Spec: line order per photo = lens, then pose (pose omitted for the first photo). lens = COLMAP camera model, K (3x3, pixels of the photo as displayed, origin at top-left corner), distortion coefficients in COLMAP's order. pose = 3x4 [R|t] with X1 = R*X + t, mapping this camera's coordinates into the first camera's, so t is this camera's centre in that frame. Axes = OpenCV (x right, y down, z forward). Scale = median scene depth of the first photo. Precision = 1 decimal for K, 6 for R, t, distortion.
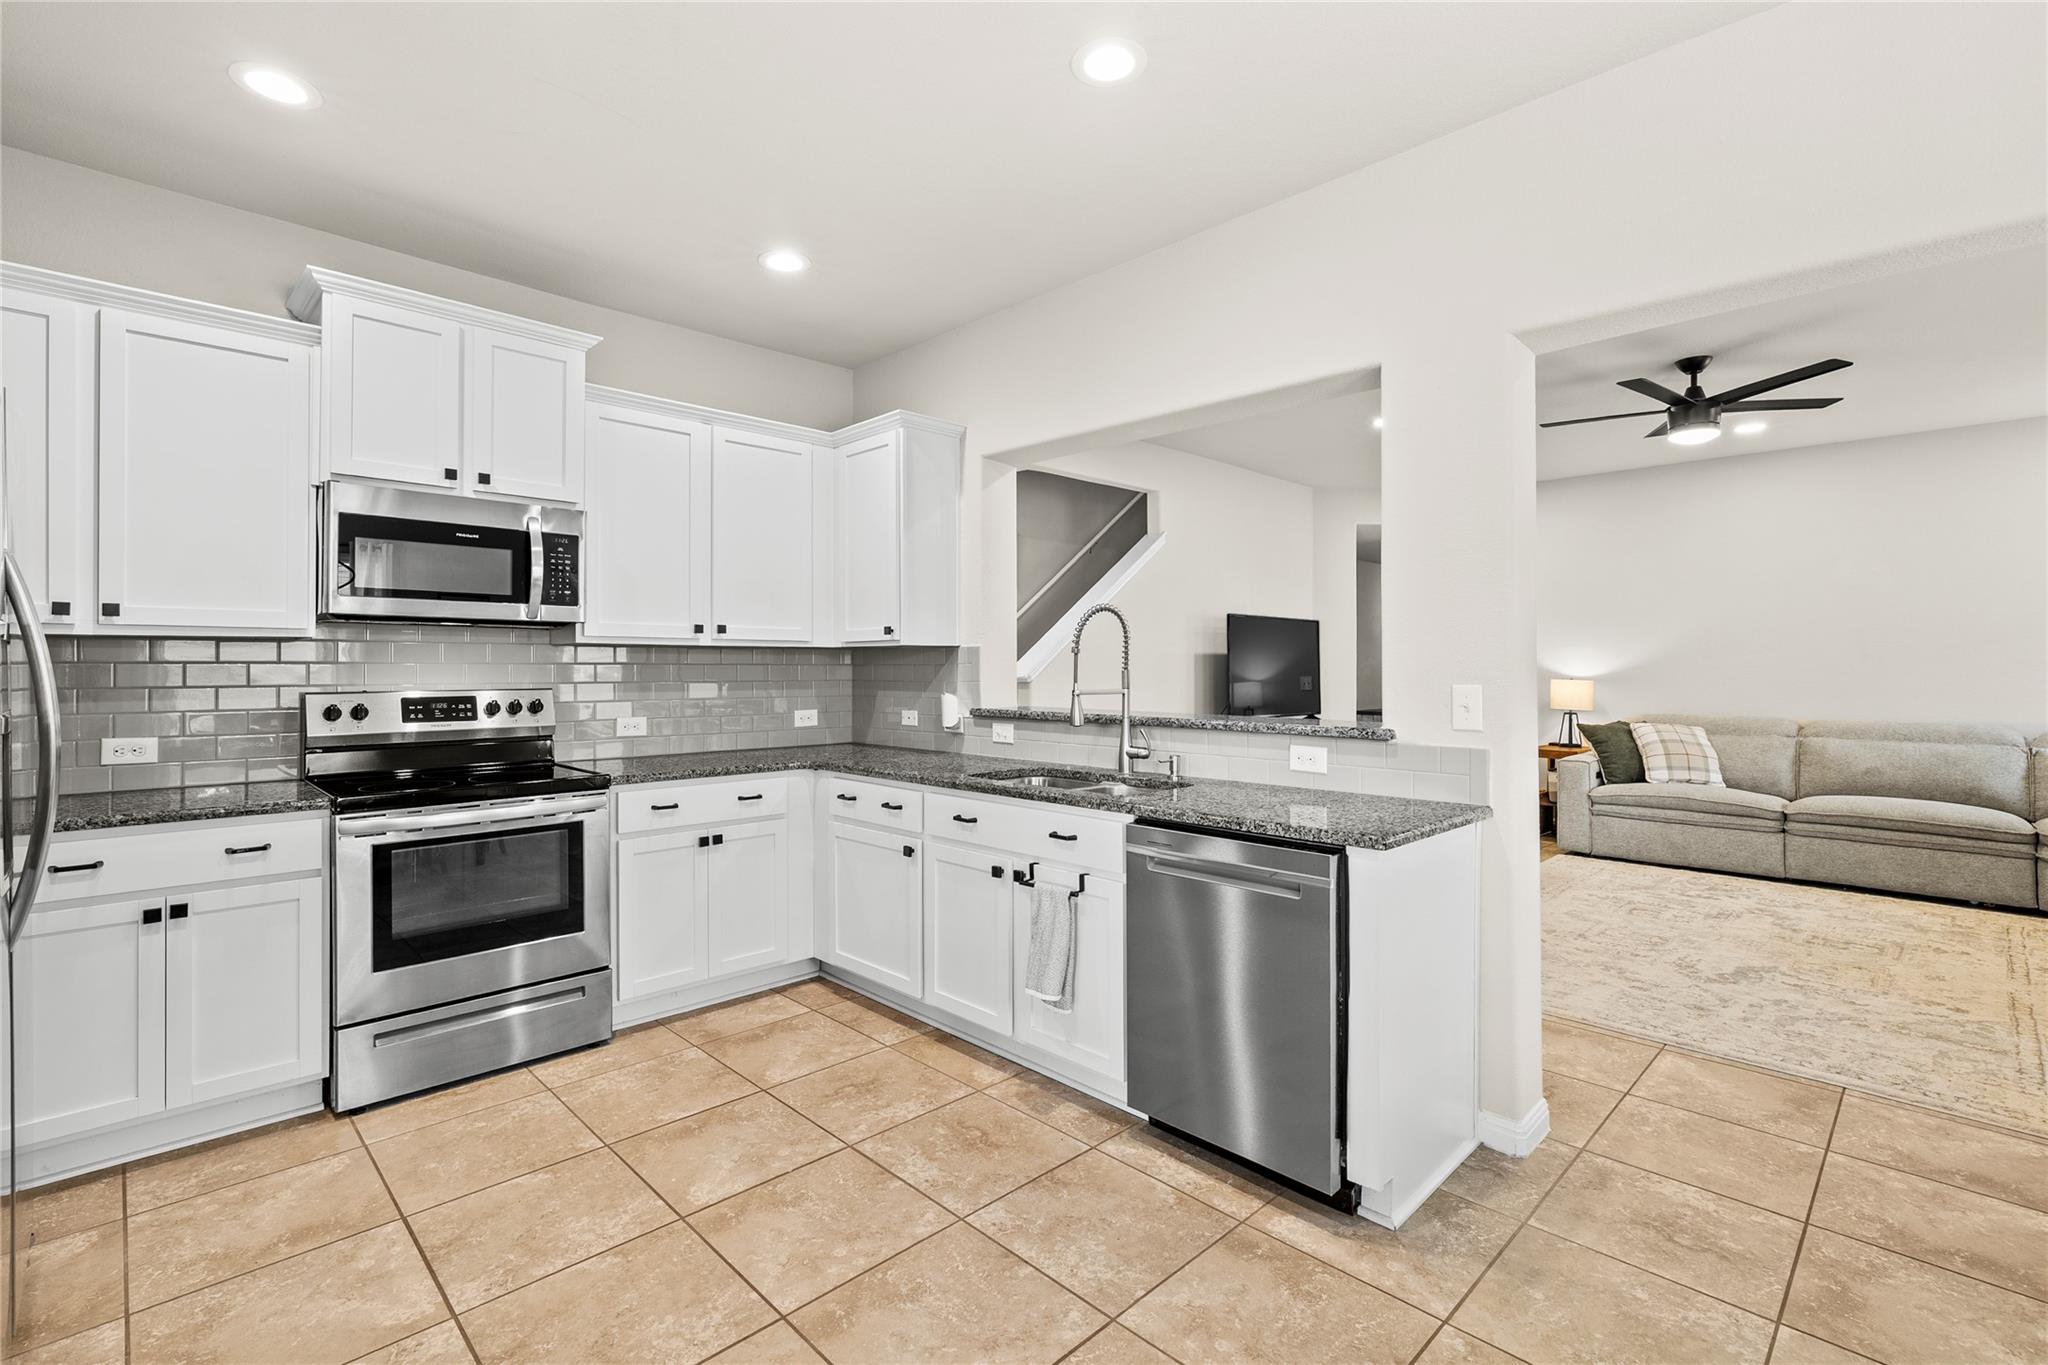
lens RADIAL K [[921.7, 0, 1028.4], [0, 921.7, 667.5], [0, 0, 1]] dist [-0.003631, 0.001200]
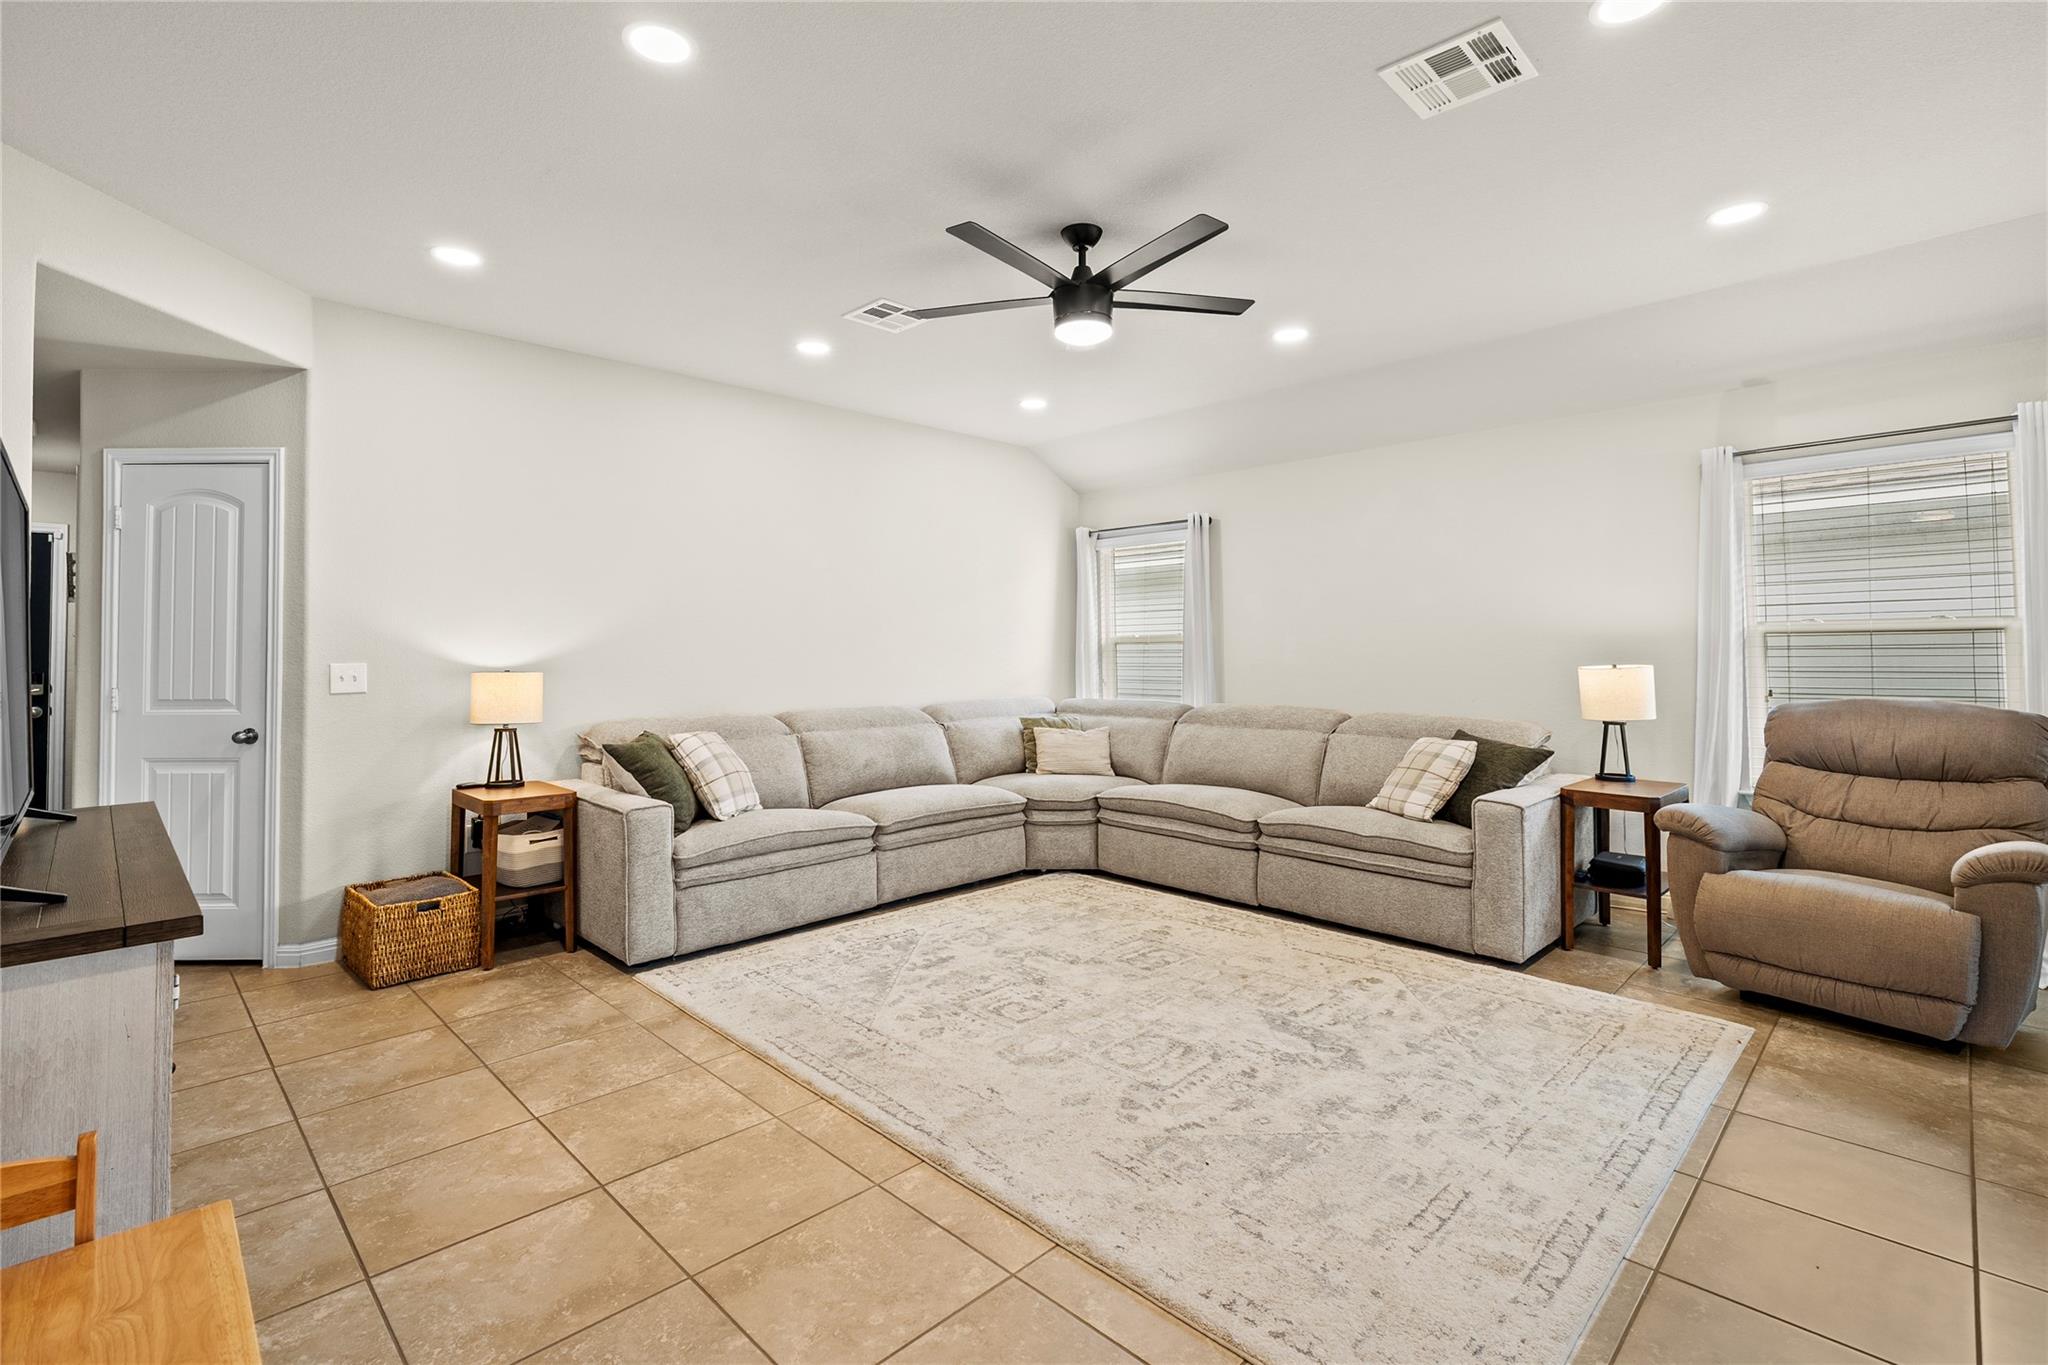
lens RADIAL K [[941.5, 0, 1027.4], [0, 941.5, 626.3], [0, 0, 1]] dist [-0.002782, 0.000531]
pose [[-0.009629, 0.027089, 0.999587, -0.035618], [0.008685, 0.999598, -0.027006, 0.006457], [-0.999916, 0.008421, -0.009860, 1.448794]]
